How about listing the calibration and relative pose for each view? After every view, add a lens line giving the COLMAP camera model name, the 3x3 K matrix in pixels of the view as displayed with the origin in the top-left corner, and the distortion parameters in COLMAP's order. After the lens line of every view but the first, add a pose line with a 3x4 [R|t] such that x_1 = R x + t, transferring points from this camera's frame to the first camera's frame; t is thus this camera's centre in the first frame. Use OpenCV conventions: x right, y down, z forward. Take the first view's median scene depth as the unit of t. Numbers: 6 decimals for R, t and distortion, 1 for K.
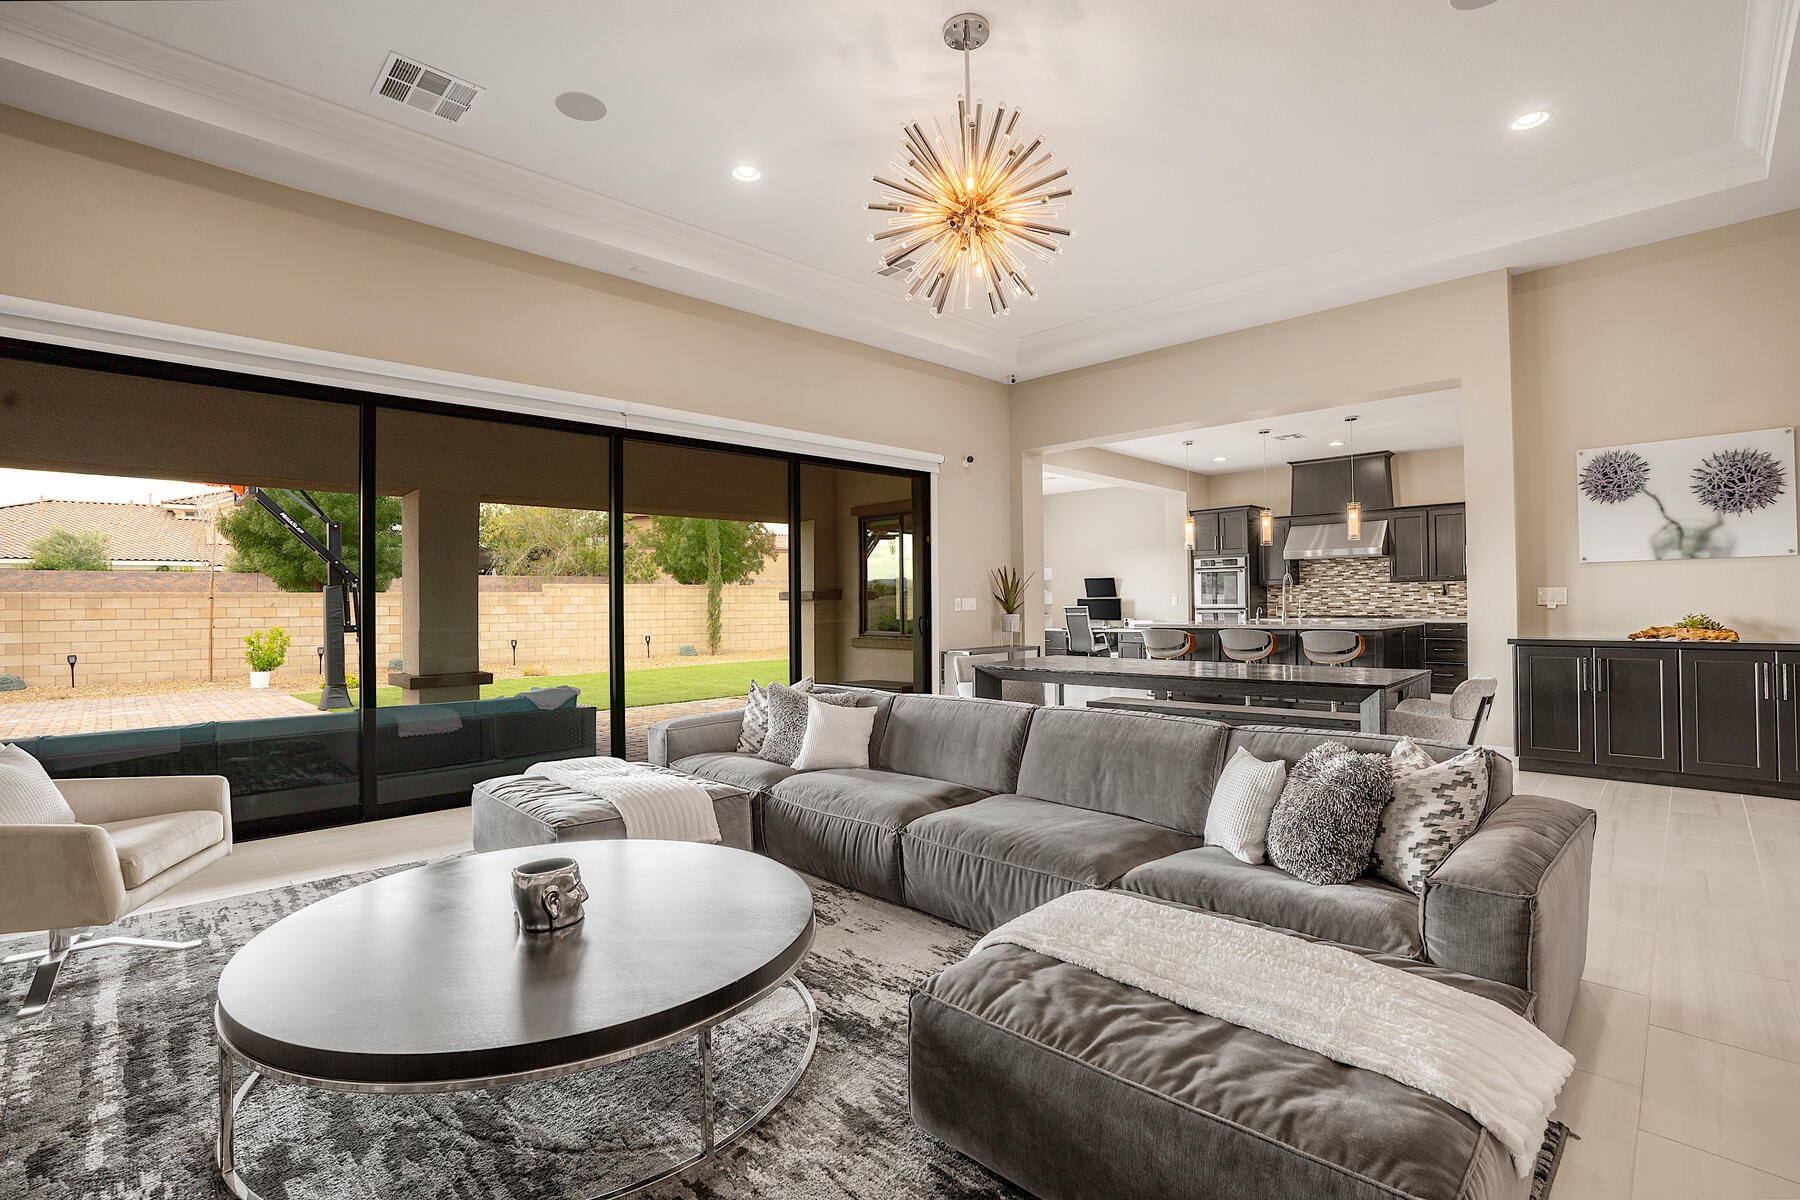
lens RADIAL K [[819.0, 0, 904.6], [0, 819.0, 594.2], [0, 0, 1]] dist [-0.073536, 0.027798]
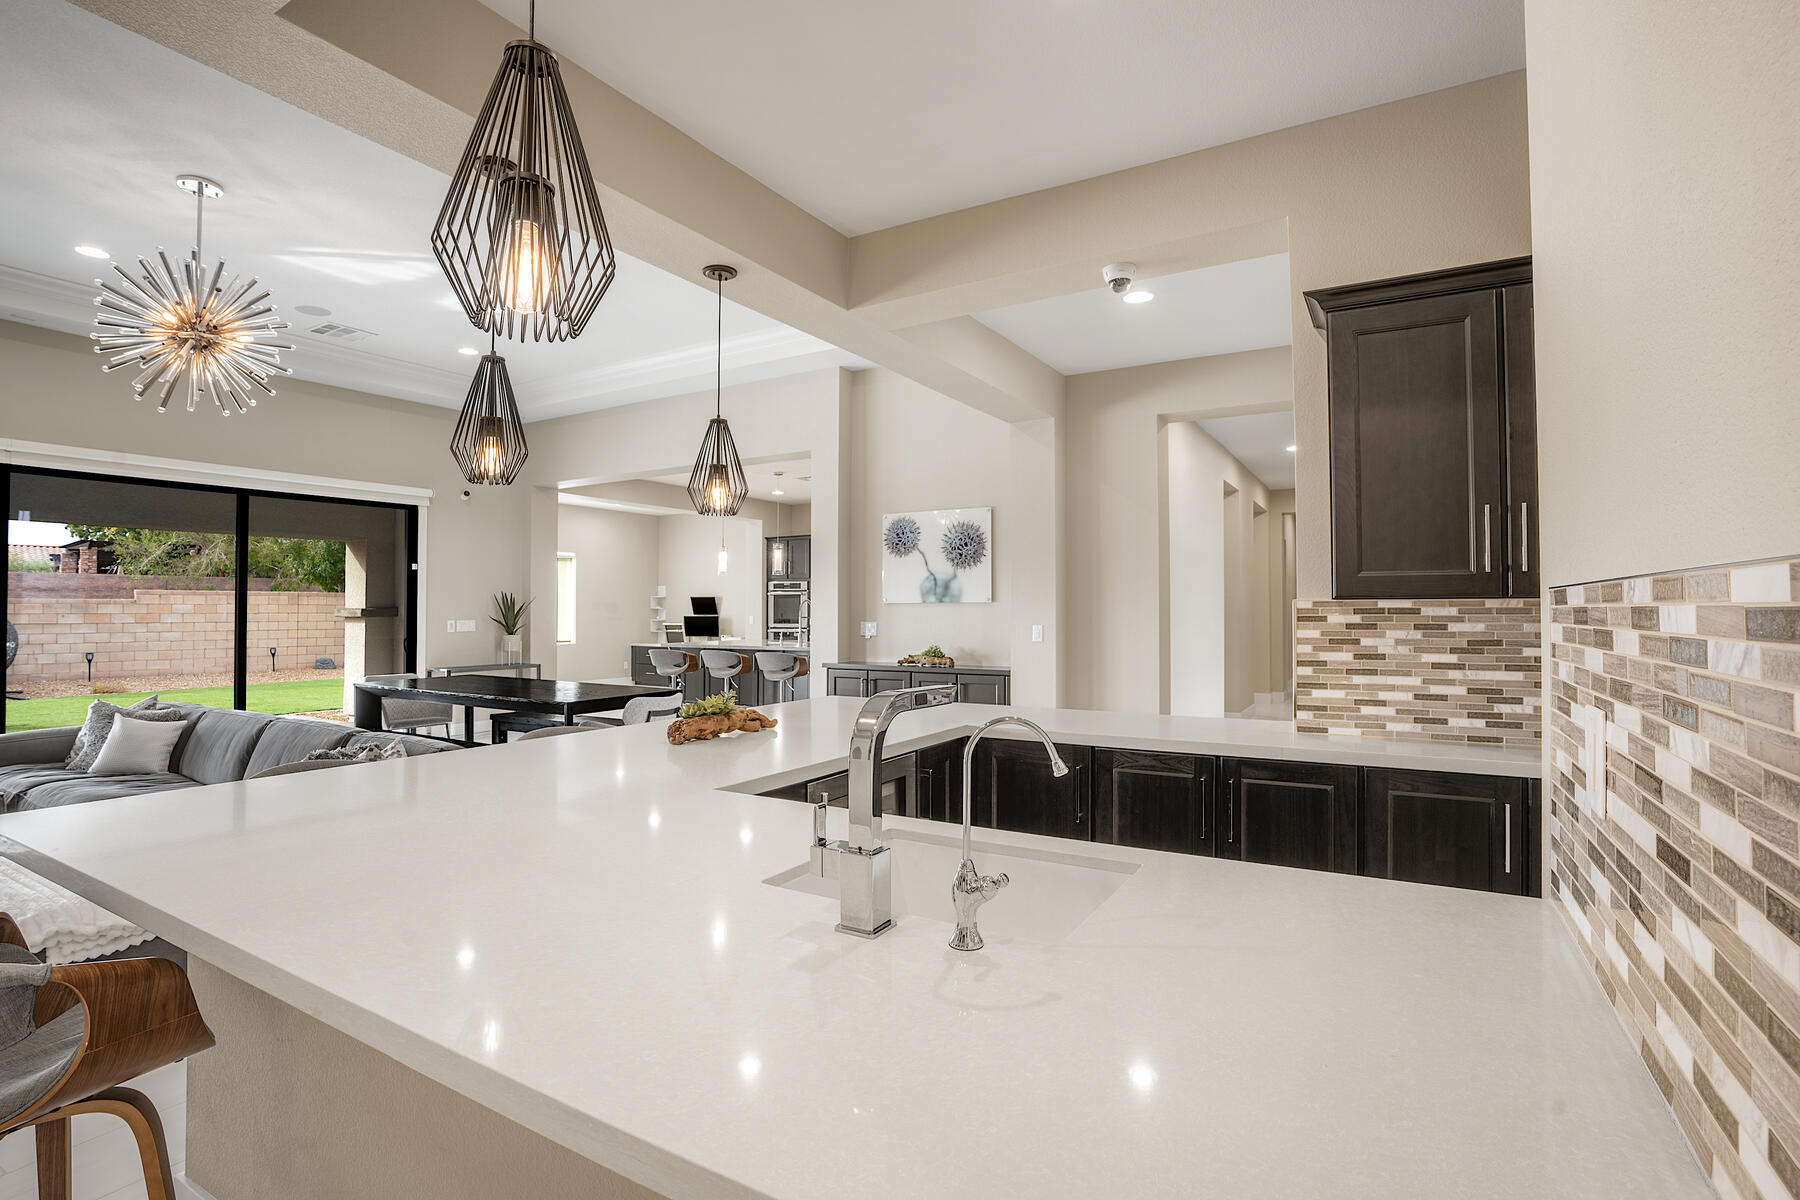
lens RADIAL K [[854.7, 0, 900.0], [0, 854.7, 600.0], [0, 0, 1]] dist [-0.084013, 0.040437]
pose [[0.967801, 0.014794, 0.251282, 0.534463], [-0.014506, 0.999890, -0.002999, -0.040821], [-0.251299, -0.000743, 0.967909, -0.338709]]
